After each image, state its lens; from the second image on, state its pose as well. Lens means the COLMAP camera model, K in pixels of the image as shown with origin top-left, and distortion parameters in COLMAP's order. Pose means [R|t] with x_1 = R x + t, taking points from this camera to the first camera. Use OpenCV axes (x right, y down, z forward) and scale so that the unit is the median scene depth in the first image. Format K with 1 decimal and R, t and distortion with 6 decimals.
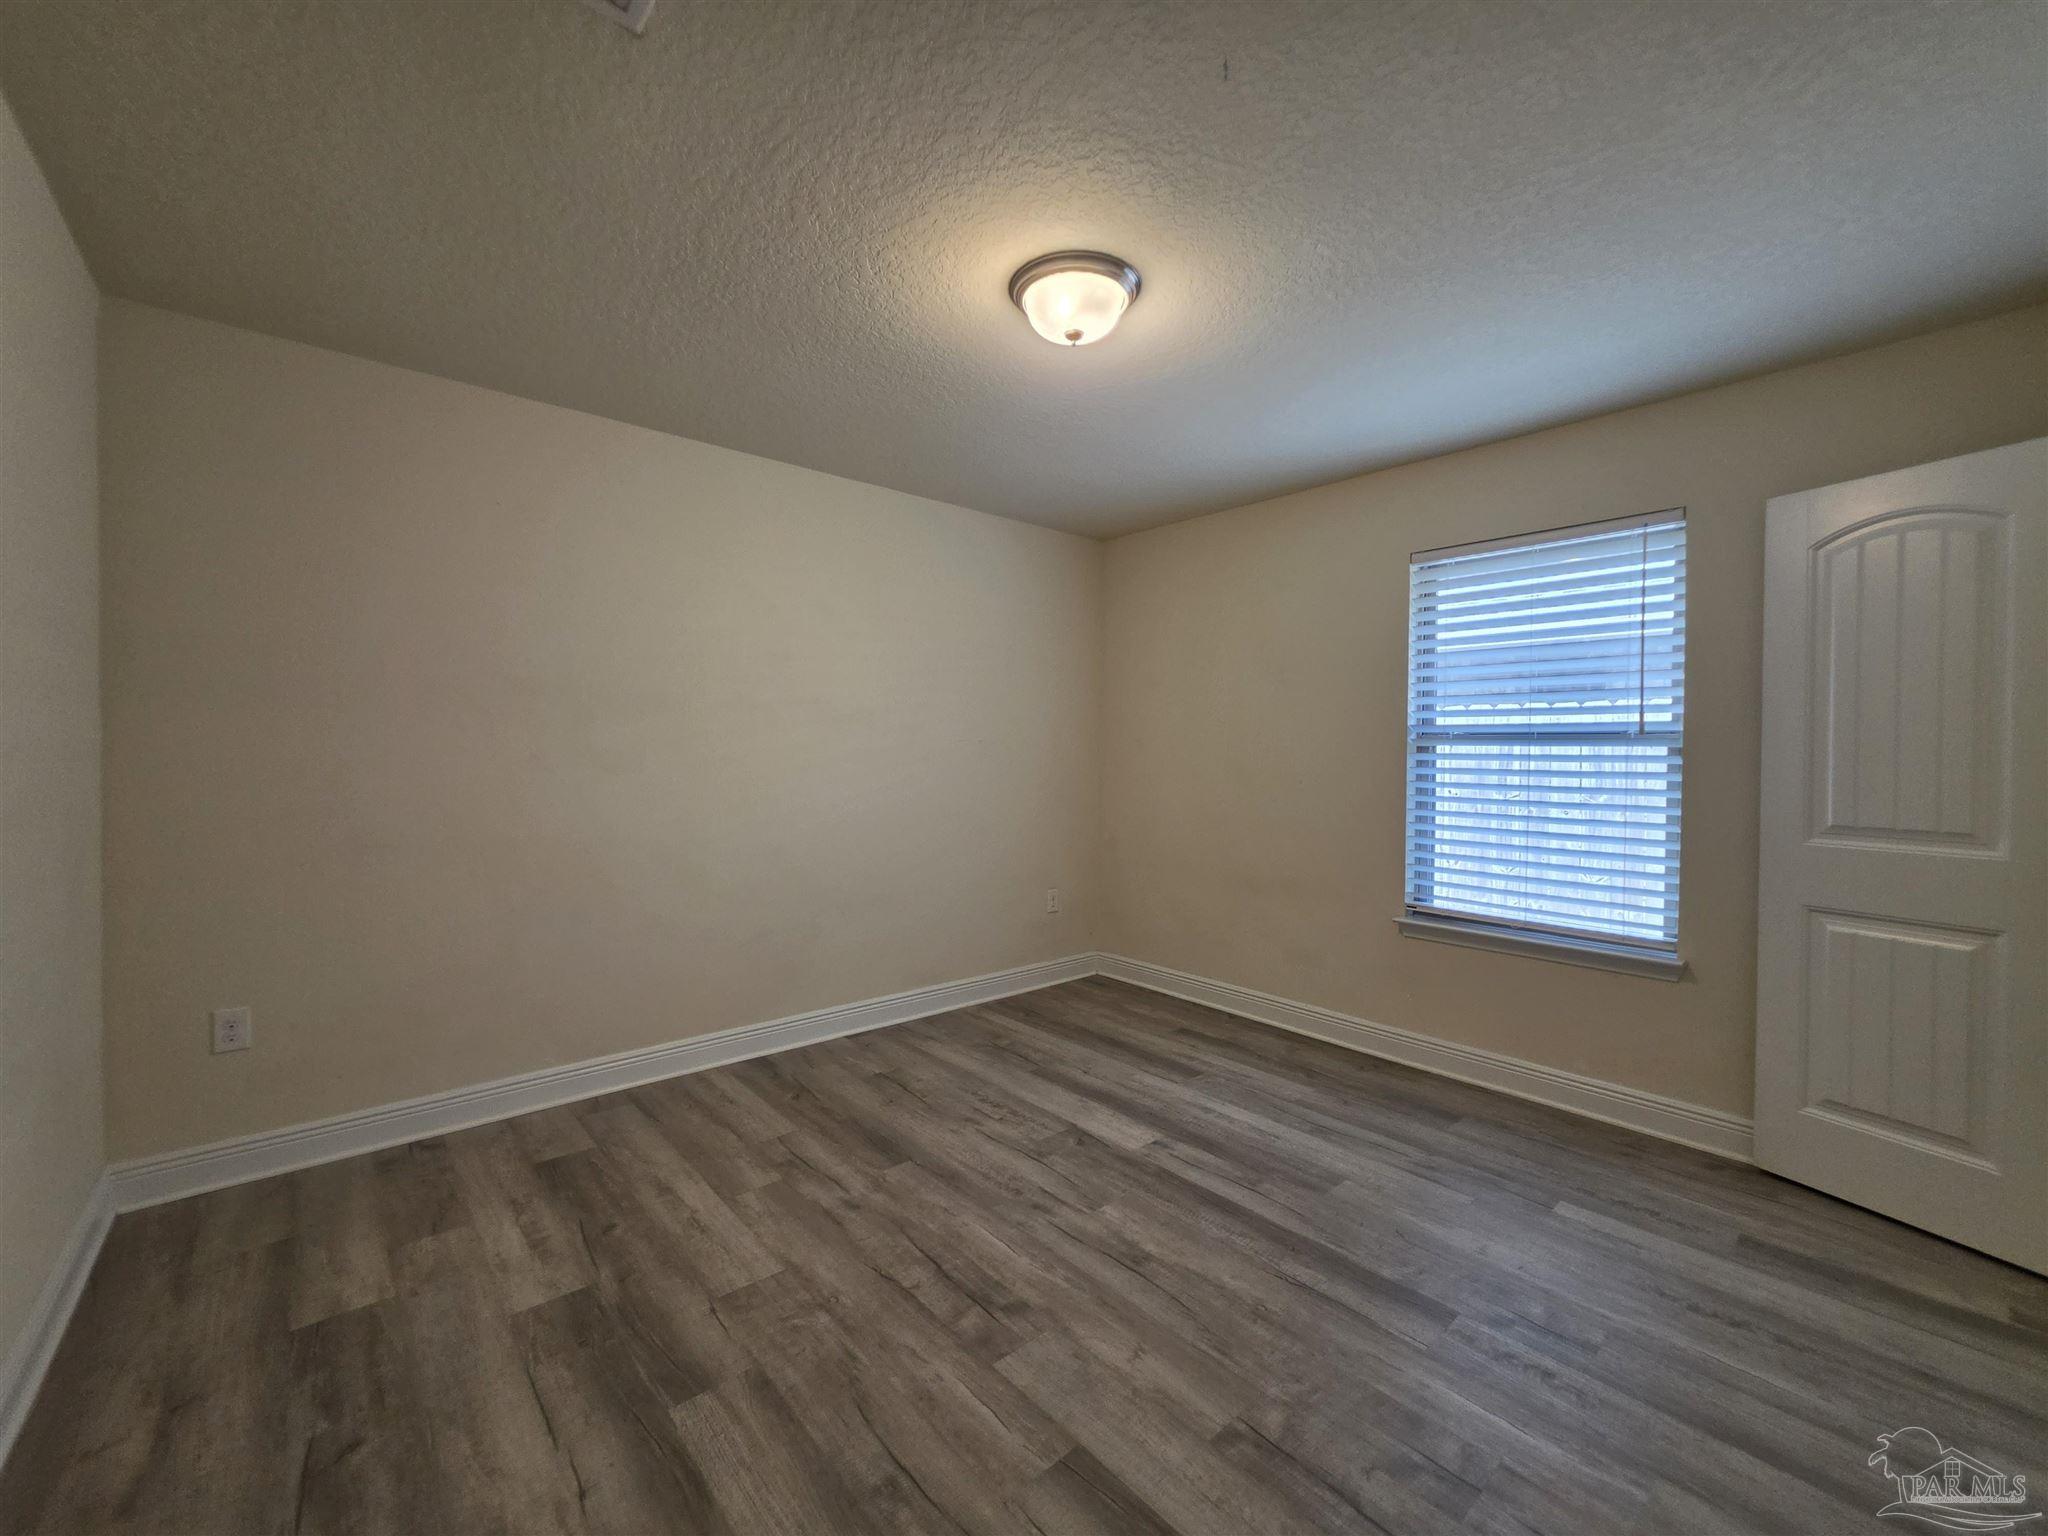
lens RADIAL K [[828.6, 0, 1014.9], [0, 828.6, 760.3], [0, 0, 1]] dist [-0.002958, 0.000152]
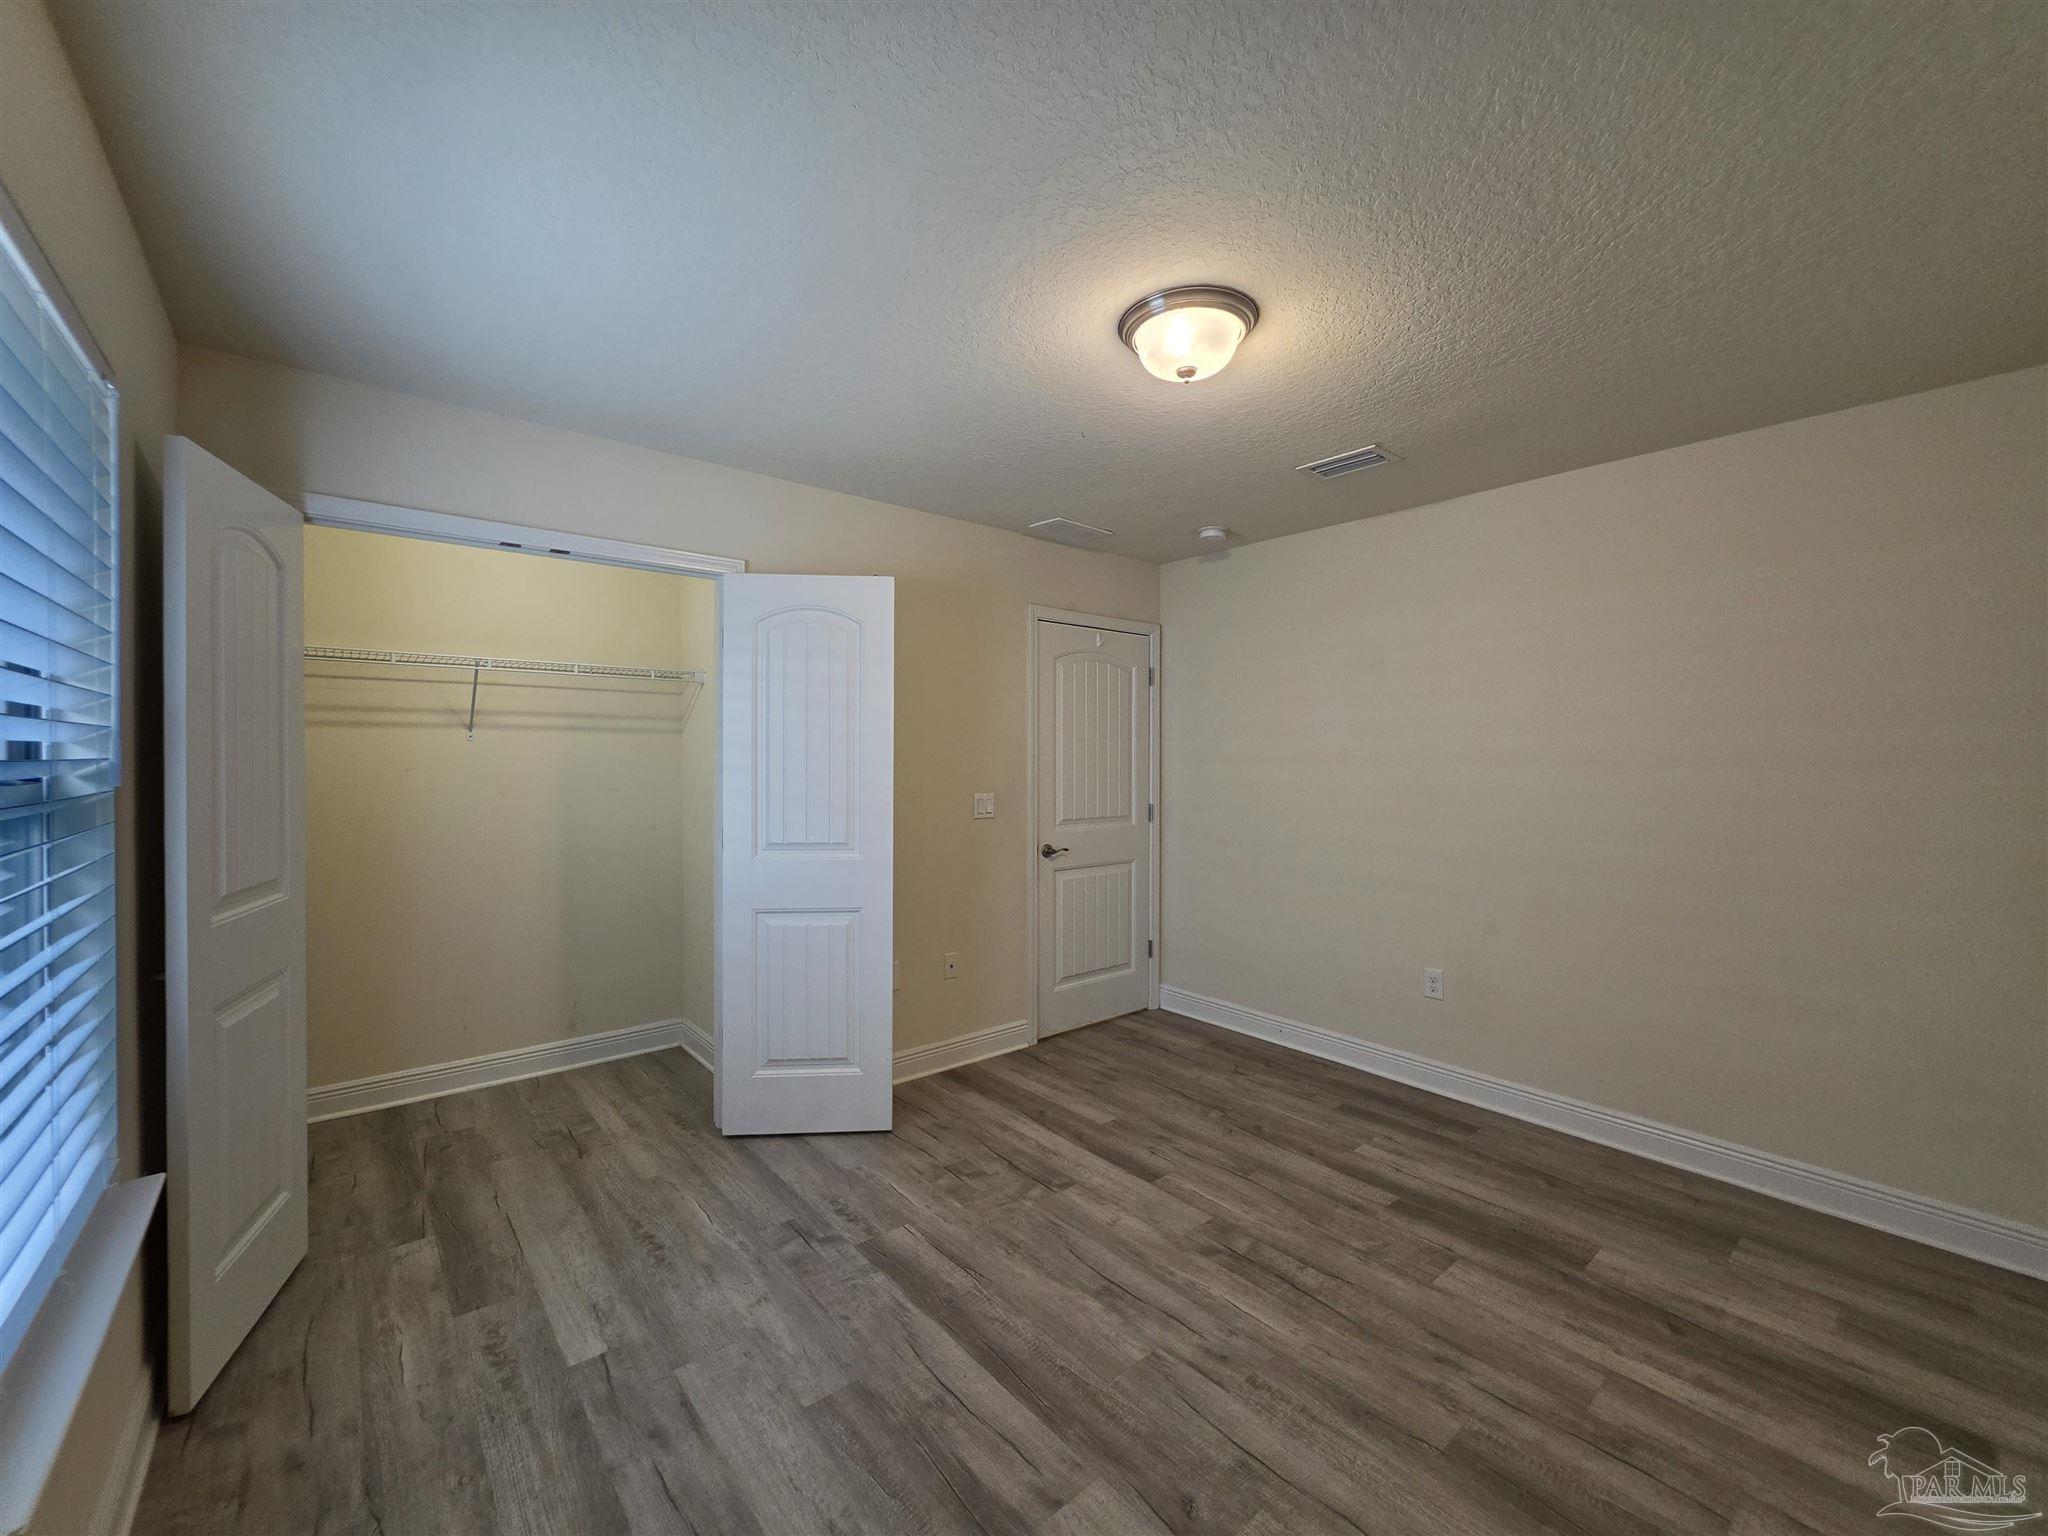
lens RADIAL K [[828.6, 0, 1014.9], [0, 828.6, 760.3], [0, 0, 1]] dist [-0.002958, 0.000152]
pose [[-0.999671, -0.013852, 0.021589, 0.246814], [-0.013434, 0.999722, 0.019394, -0.083570], [-0.021852, 0.019098, -0.999579, 1.994135]]
